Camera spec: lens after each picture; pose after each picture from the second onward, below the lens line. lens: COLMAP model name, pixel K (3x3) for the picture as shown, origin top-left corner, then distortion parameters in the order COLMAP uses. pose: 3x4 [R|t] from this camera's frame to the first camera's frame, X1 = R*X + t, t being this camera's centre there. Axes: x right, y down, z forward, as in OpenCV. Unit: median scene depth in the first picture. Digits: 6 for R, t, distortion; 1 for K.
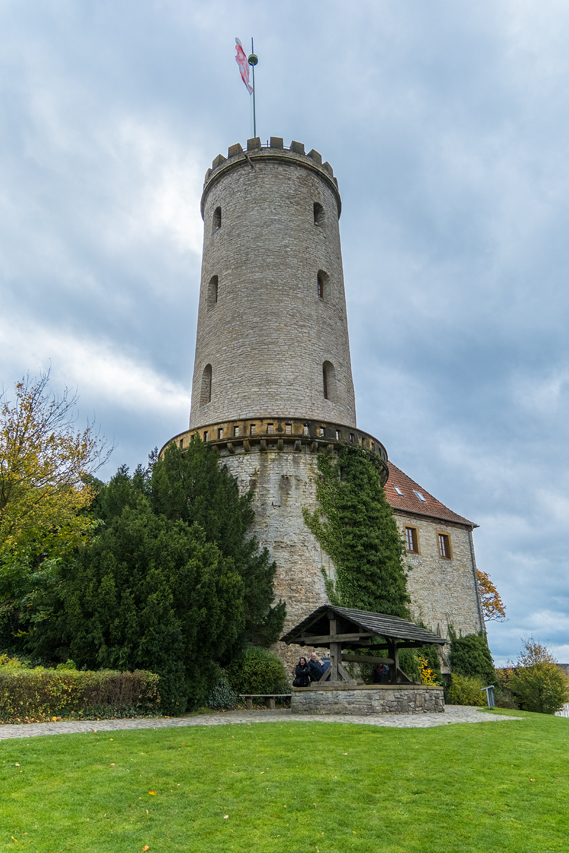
lens RADIAL K [[623.0, 0, 288.0], [0, 623.0, 427.9], [0, 0, 1]] dist [0.008990, 0.003137]
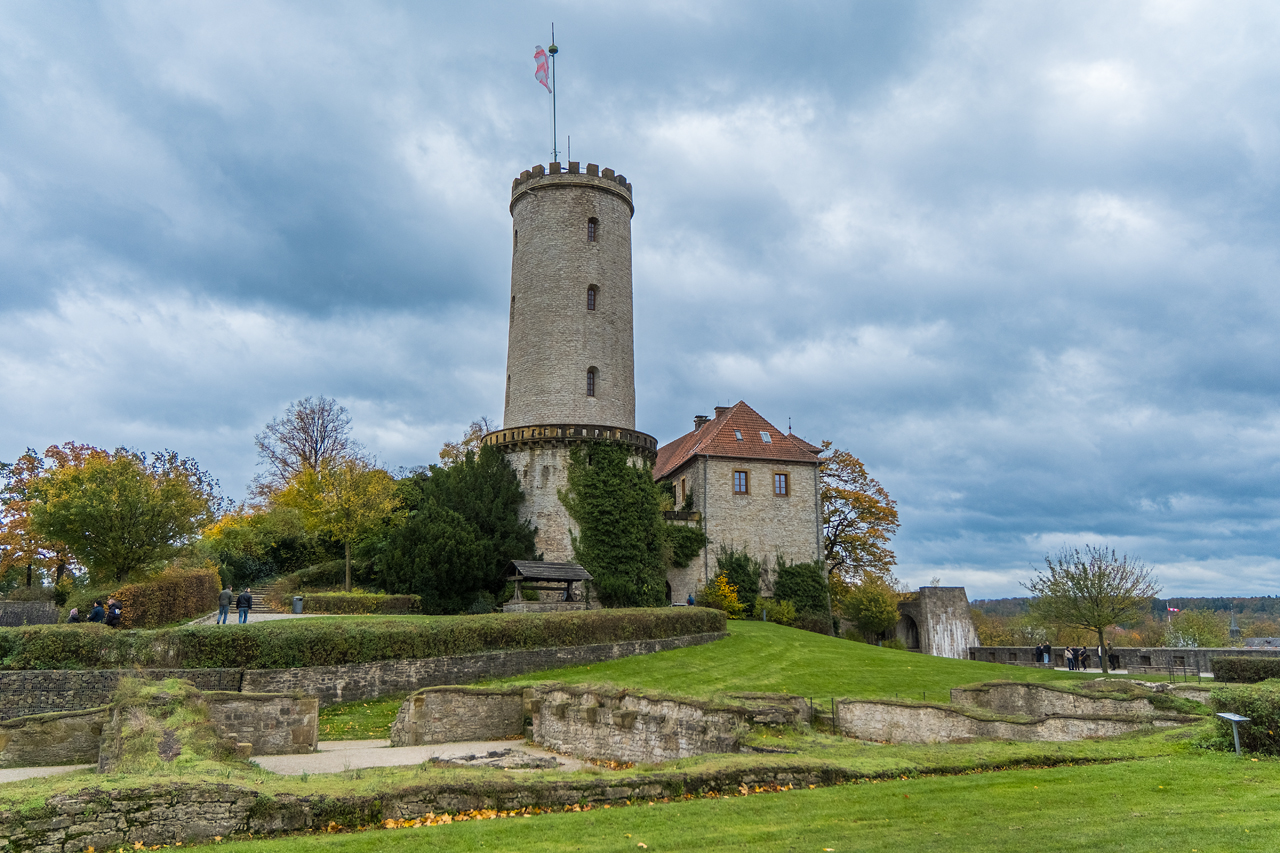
lens RADIAL K [[934.8, 0, 636.3], [0, 934.8, 426.6], [0, 0, 1]] dist [0.008990, 0.003137]
pose [[0.949654, -0.059287, -0.307641, 0.848751], [0.116599, 0.978277, 0.171400, -0.352232], [0.290797, -0.198642, 0.935937, -0.924036]]
